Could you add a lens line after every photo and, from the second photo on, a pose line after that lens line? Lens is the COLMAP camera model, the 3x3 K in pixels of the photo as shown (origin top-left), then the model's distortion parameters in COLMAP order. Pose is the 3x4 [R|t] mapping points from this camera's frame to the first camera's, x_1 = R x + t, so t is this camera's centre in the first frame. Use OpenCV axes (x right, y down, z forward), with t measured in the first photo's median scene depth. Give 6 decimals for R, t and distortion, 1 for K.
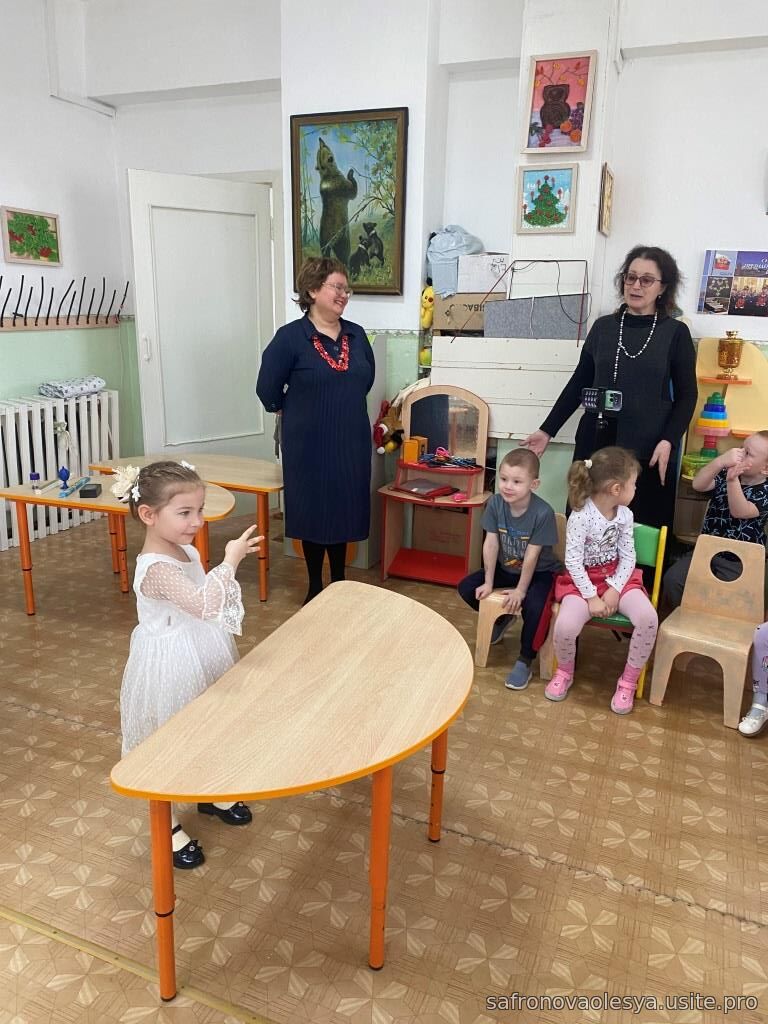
lens RADIAL K [[784.8, 0, 390.0], [0, 784.8, 511.3], [0, 0, 1]] dist [0.021287, -0.029550]
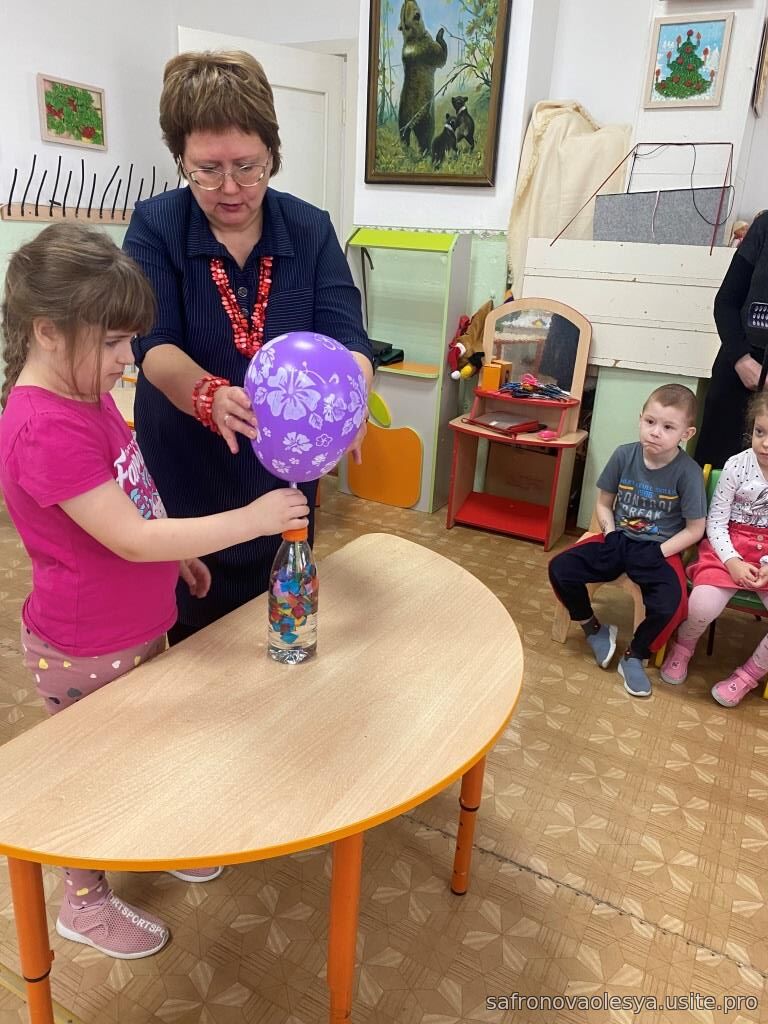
lens RADIAL K [[784.8, 0, 381.4], [0, 784.8, 506.1], [0, 0, 1]] dist [0.021287, -0.029550]
pose [[0.994193, 0.061420, -0.088360, -0.008877], [-0.054926, 0.995734, 0.074138, 0.005530], [0.092536, -0.068854, 0.993326, 0.152778]]
